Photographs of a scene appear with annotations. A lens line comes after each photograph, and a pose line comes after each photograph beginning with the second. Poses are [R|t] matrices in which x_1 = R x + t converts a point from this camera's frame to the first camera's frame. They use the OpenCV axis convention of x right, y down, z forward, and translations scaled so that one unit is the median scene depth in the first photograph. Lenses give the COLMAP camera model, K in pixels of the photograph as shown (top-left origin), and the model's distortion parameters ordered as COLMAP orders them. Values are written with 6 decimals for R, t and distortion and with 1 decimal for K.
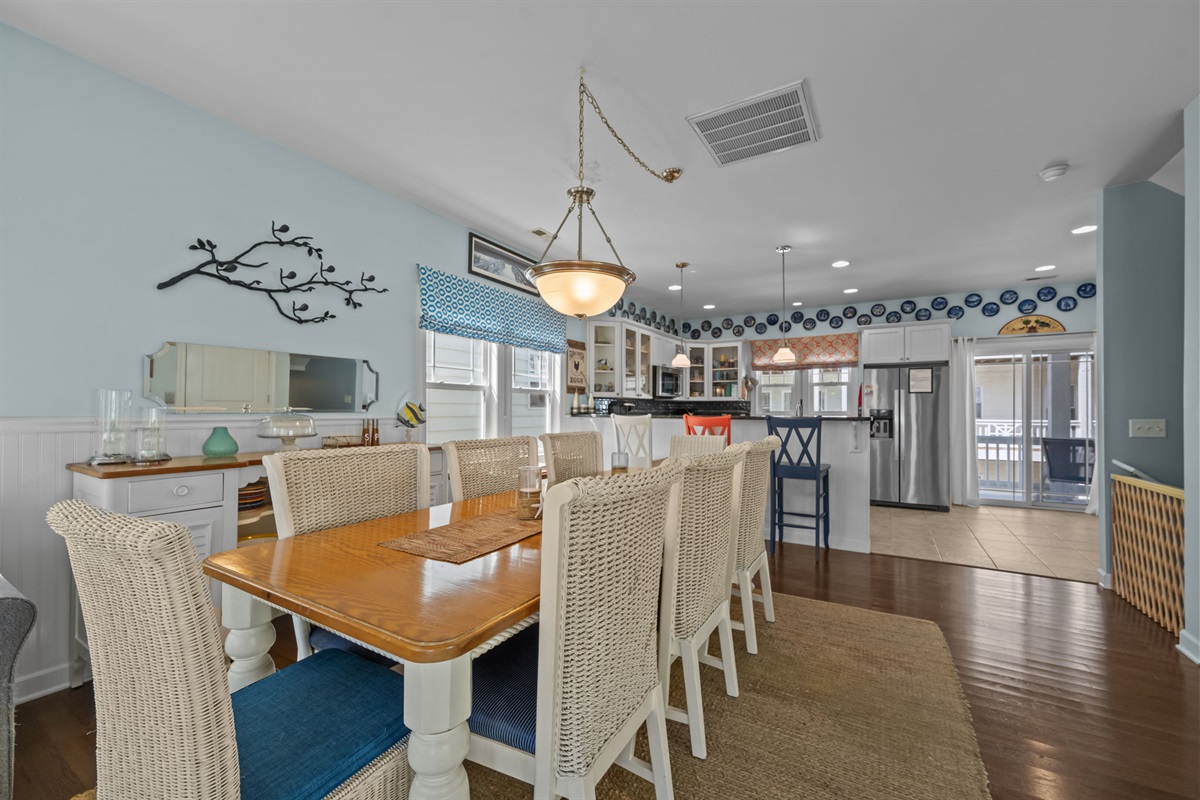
lens RADIAL K [[473.1, 0, 598.2], [0, 473.1, 405.0], [0, 0, 1]] dist [0.000364, -0.000307]
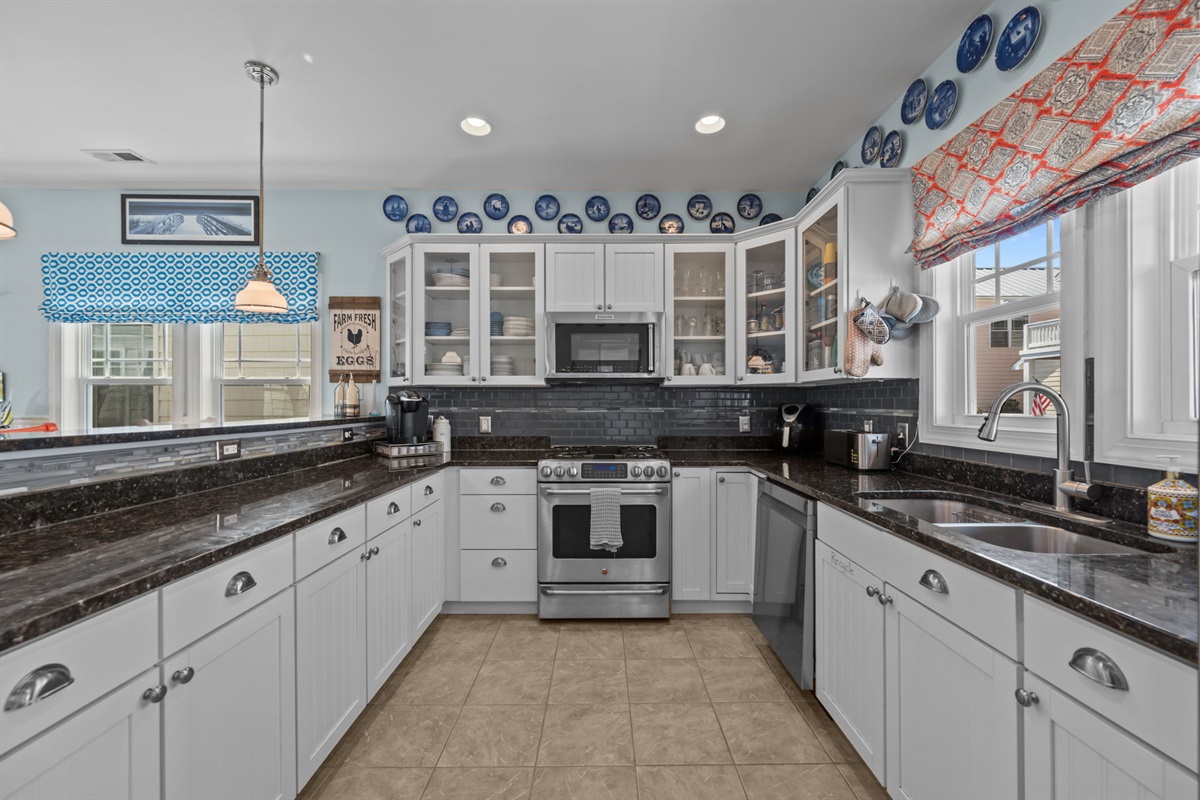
lens RADIAL K [[473.1, 0, 600.6], [0, 473.1, 402.4], [0, 0, 1]] dist [0.000364, -0.000307]
pose [[0.519486, -0.008217, -0.854439, 0.739549], [0.011110, 0.999934, -0.002861, 0.007766], [0.854406, -0.008006, 0.519544, 1.097176]]
